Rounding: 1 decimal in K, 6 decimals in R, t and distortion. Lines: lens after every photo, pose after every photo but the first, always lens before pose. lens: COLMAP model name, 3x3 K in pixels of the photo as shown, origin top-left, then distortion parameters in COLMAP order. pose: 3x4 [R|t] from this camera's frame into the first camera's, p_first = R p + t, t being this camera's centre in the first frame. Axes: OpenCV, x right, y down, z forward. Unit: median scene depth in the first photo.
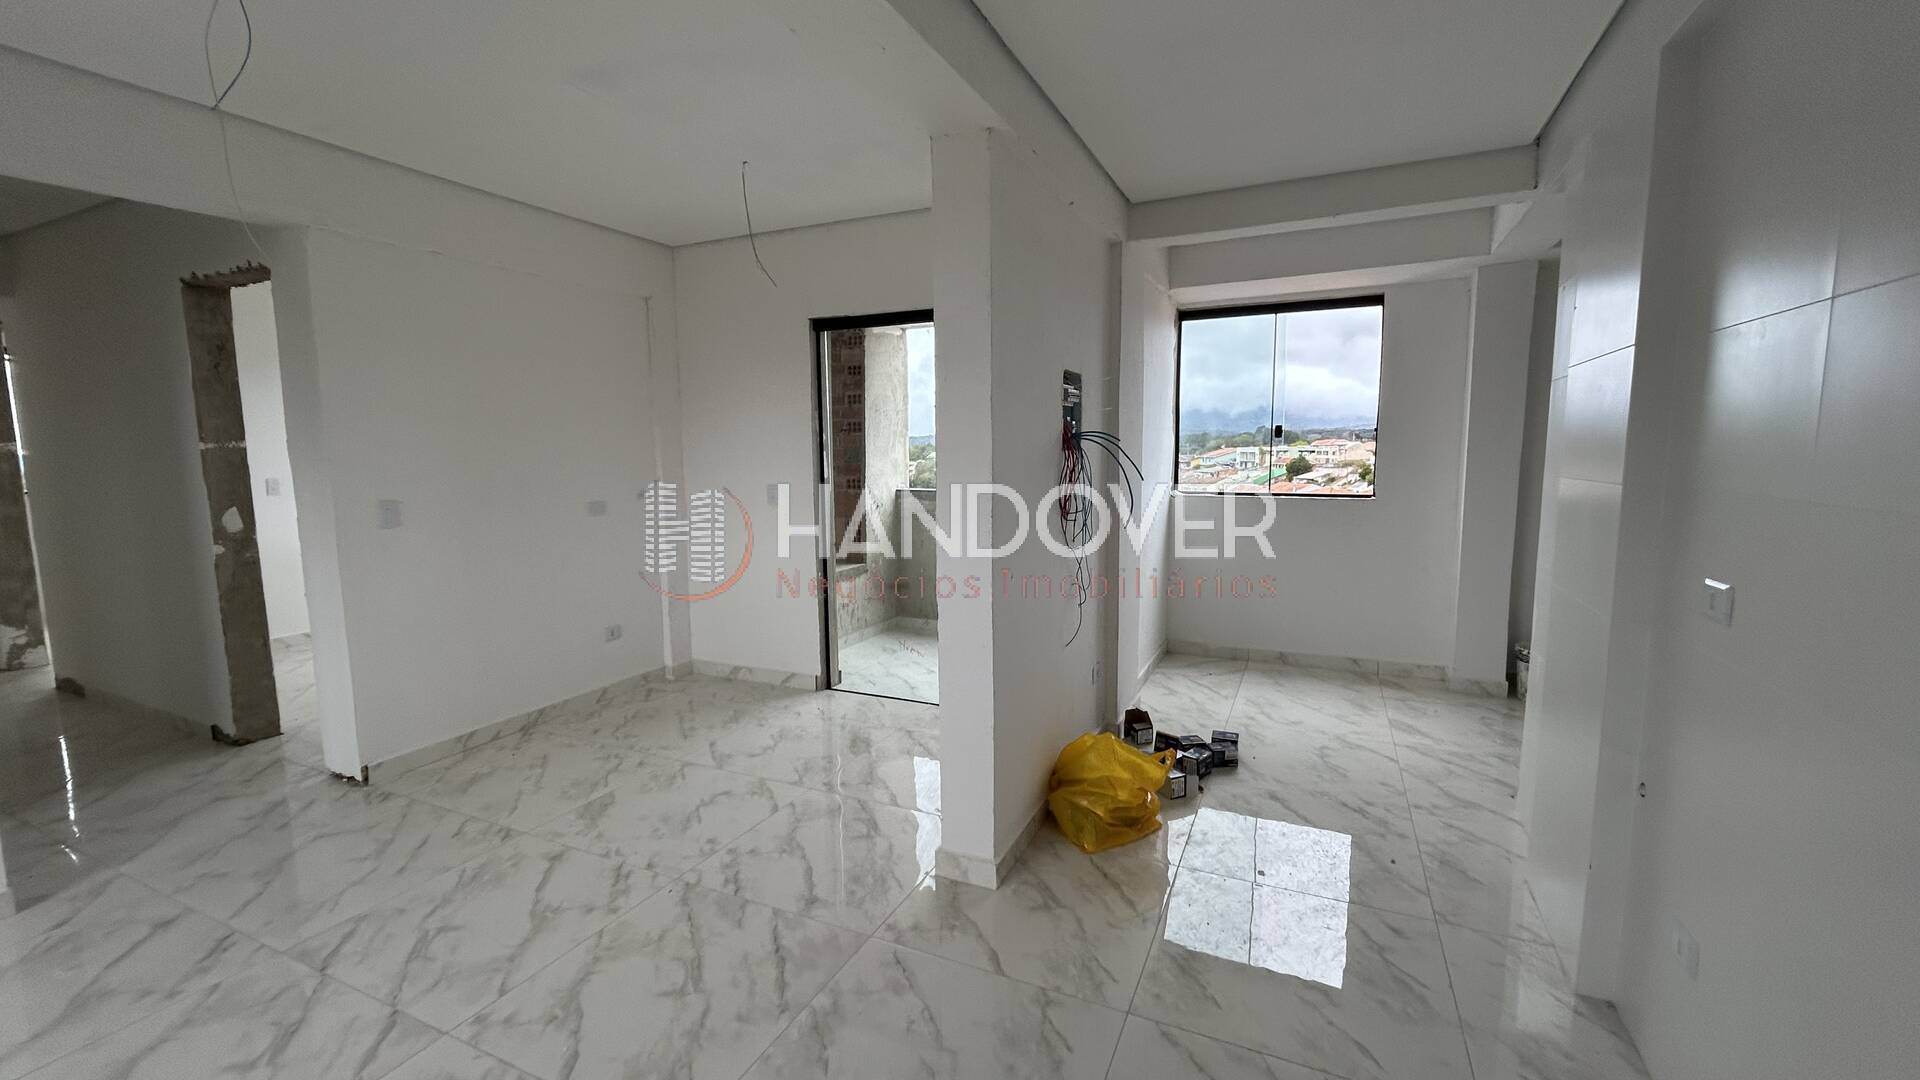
lens RADIAL K [[775.7, 0, 958.9], [0, 775.7, 538.1], [0, 0, 1]] dist [0.001994, 0.000130]
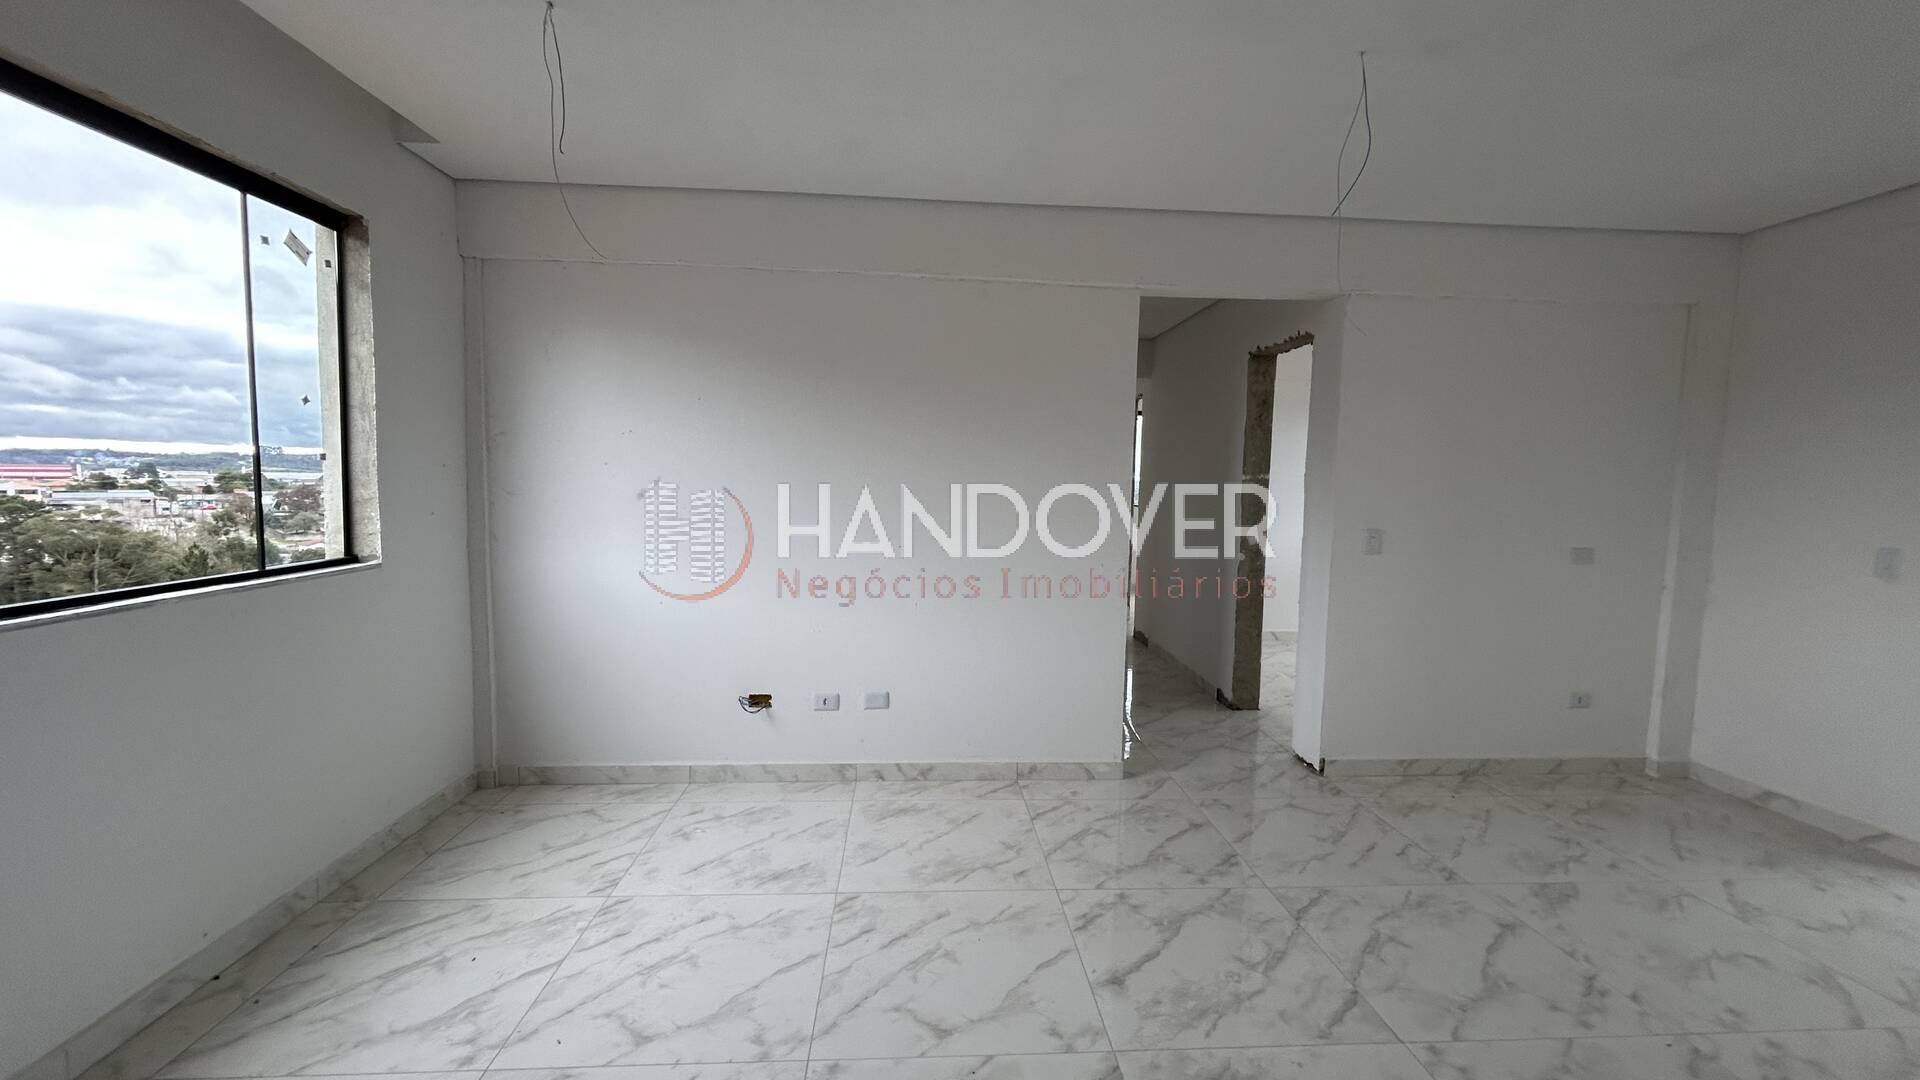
lens RADIAL K [[775.7, 0, 961.0], [0, 775.7, 539.7], [0, 0, 1]] dist [0.001994, 0.000130]
pose [[0.484083, 0.088010, -0.870585, -0.055816], [-0.125530, 0.991623, 0.030446, 0.006415], [0.865971, 0.094546, 0.491076, -0.049928]]
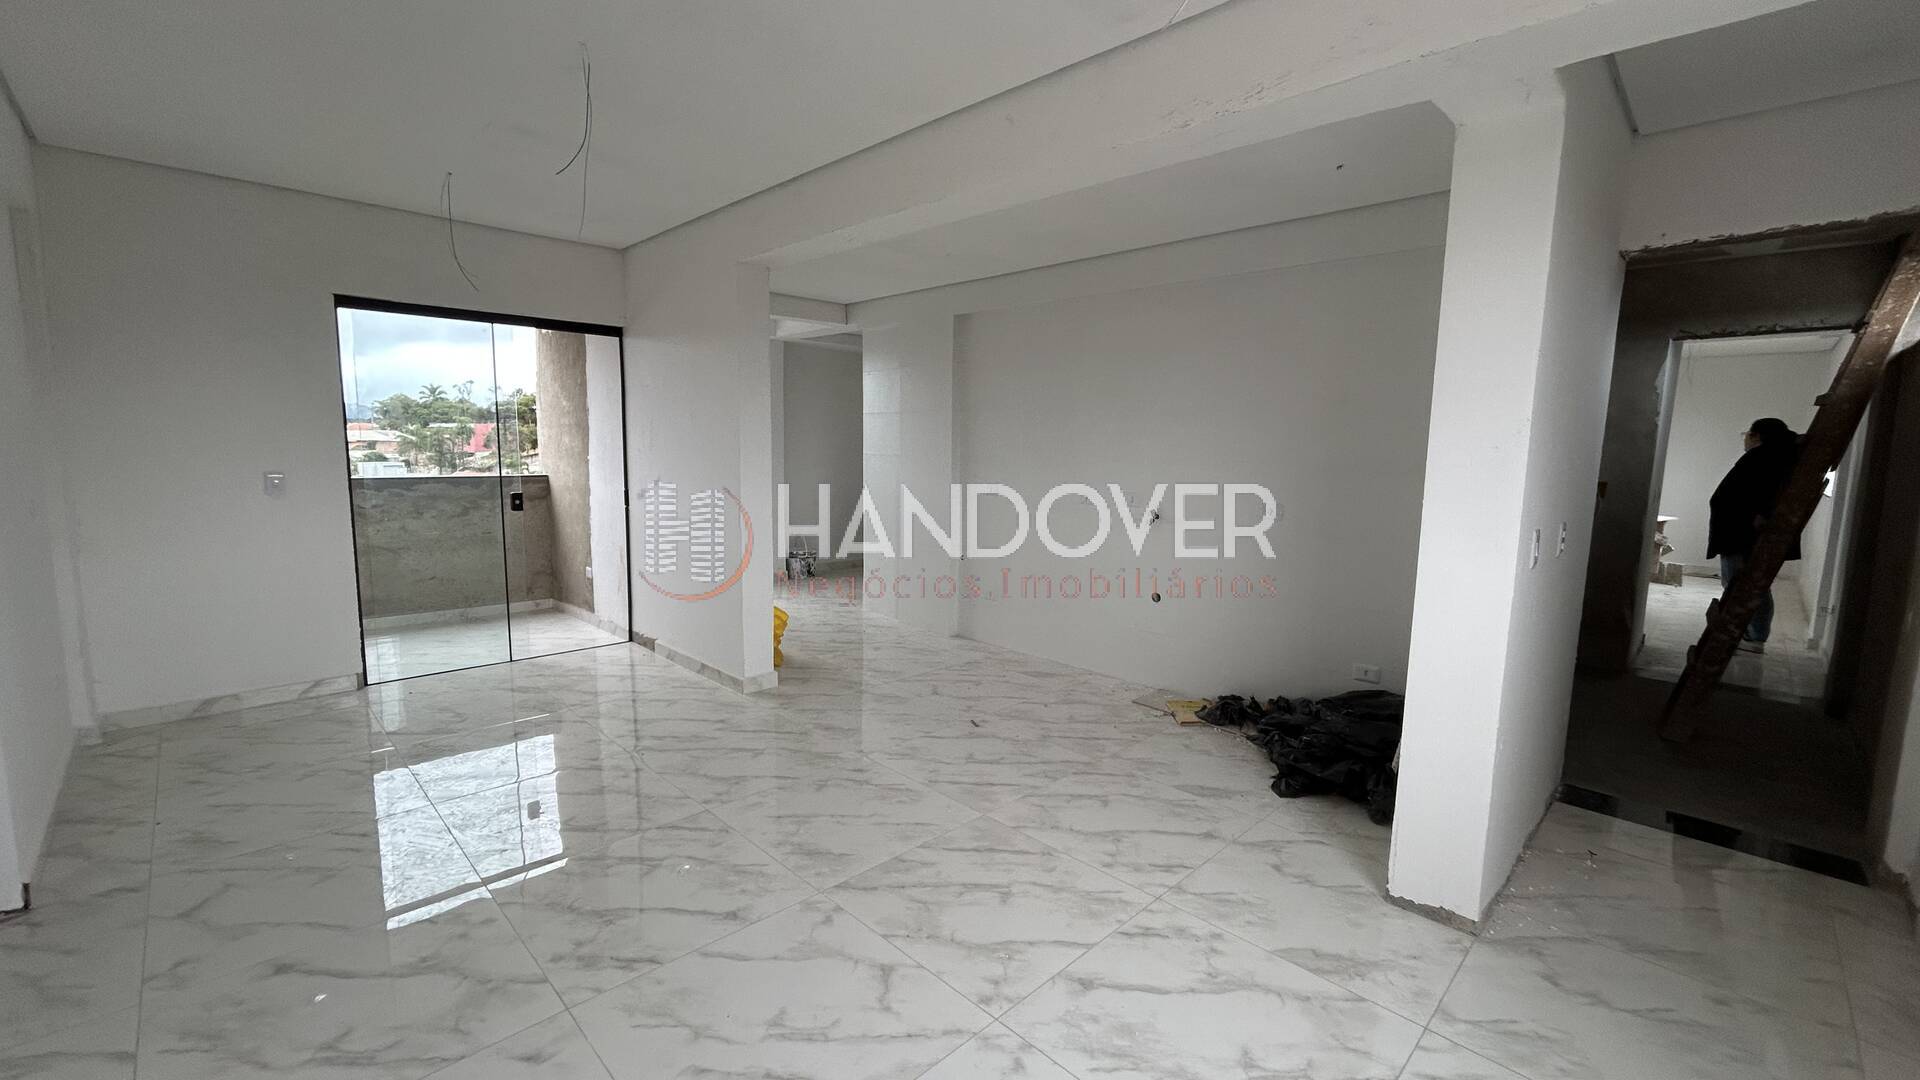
lens RADIAL K [[775.7, 0, 954.5], [0, 775.7, 538.7], [0, 0, 1]] dist [0.001994, 0.000130]
pose [[0.353919, -0.104587, 0.929410, -1.048253], [0.091596, 0.992827, 0.076843, 0.011900], [-0.930780, 0.057934, 0.360960, -0.033092]]
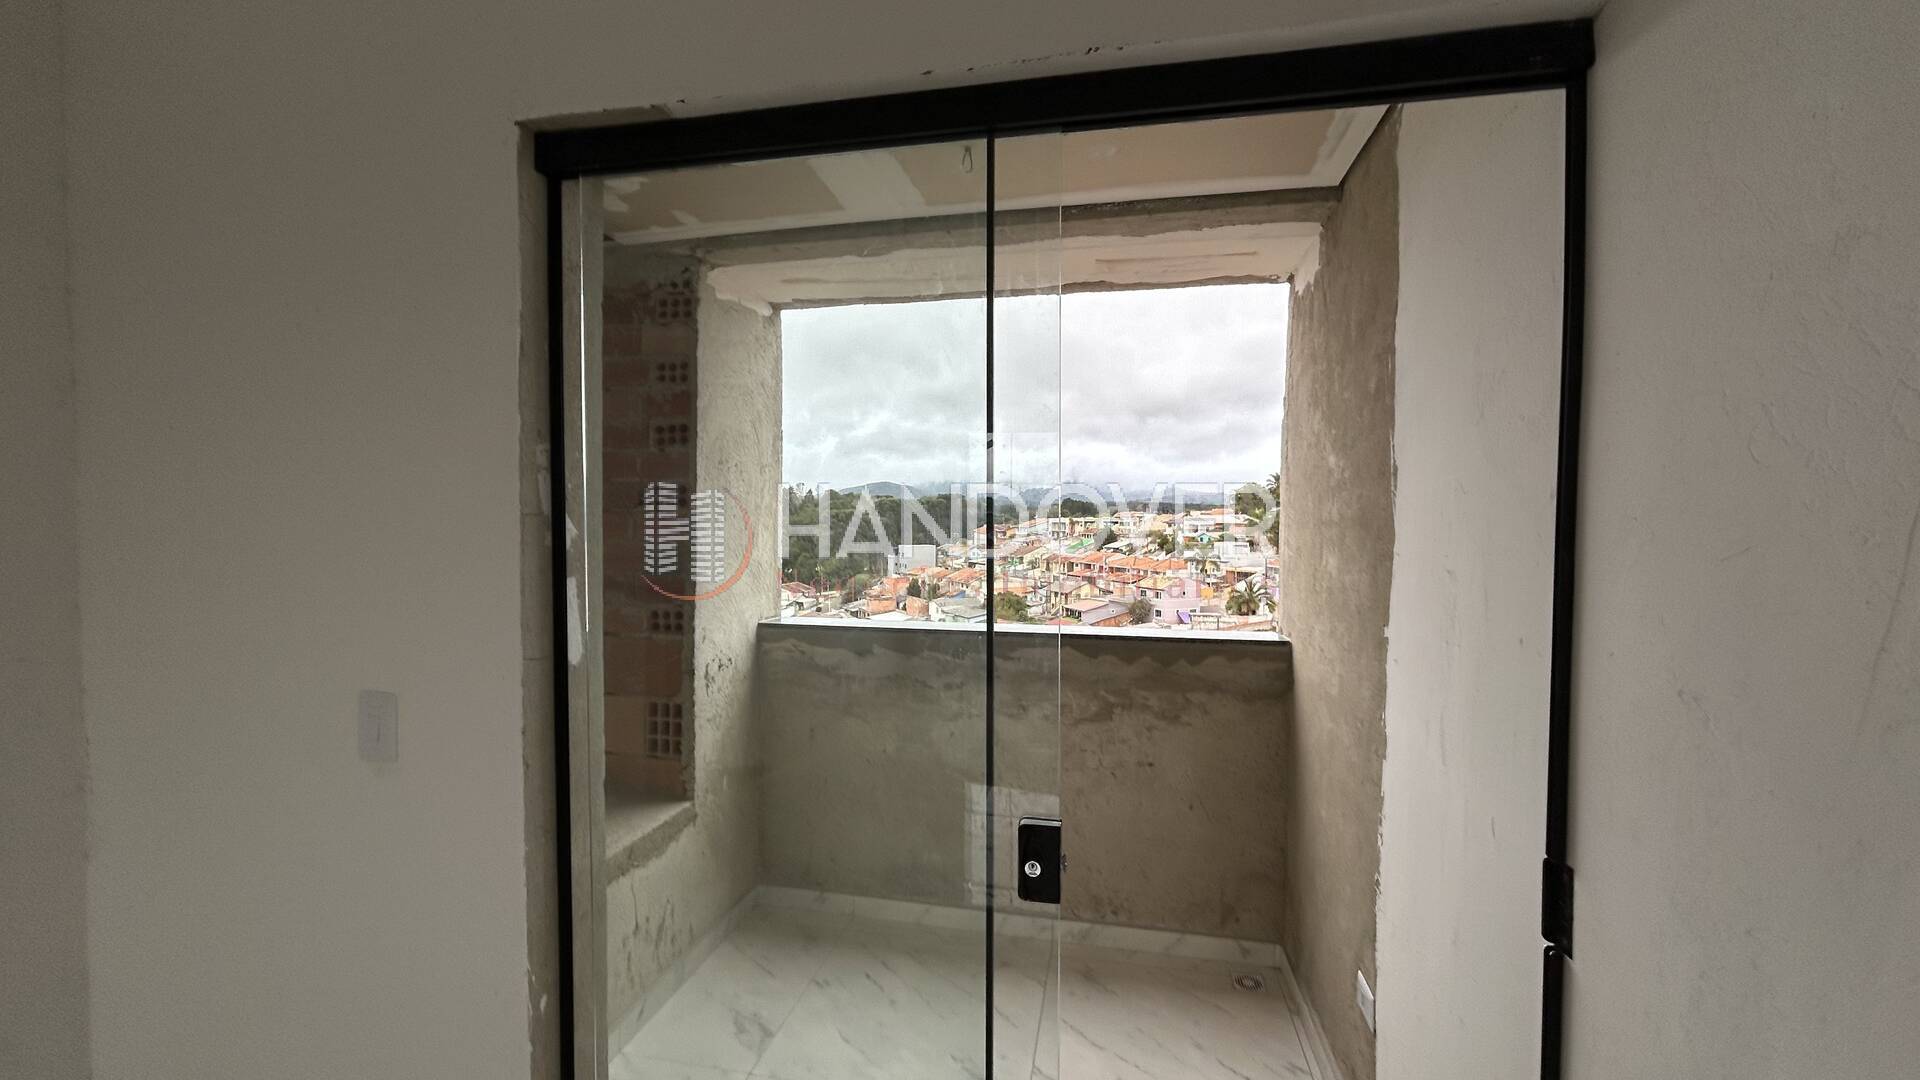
lens RADIAL K [[775.7, 0, 961.0], [0, 775.7, 535.4], [0, 0, 1]] dist [0.001994, 0.000130]
pose [[0.972372, 0.004007, 0.233402, -0.126613], [0.017267, 0.995879, -0.089031, -0.129360], [-0.232797, 0.090602, 0.968296, 0.880218]]
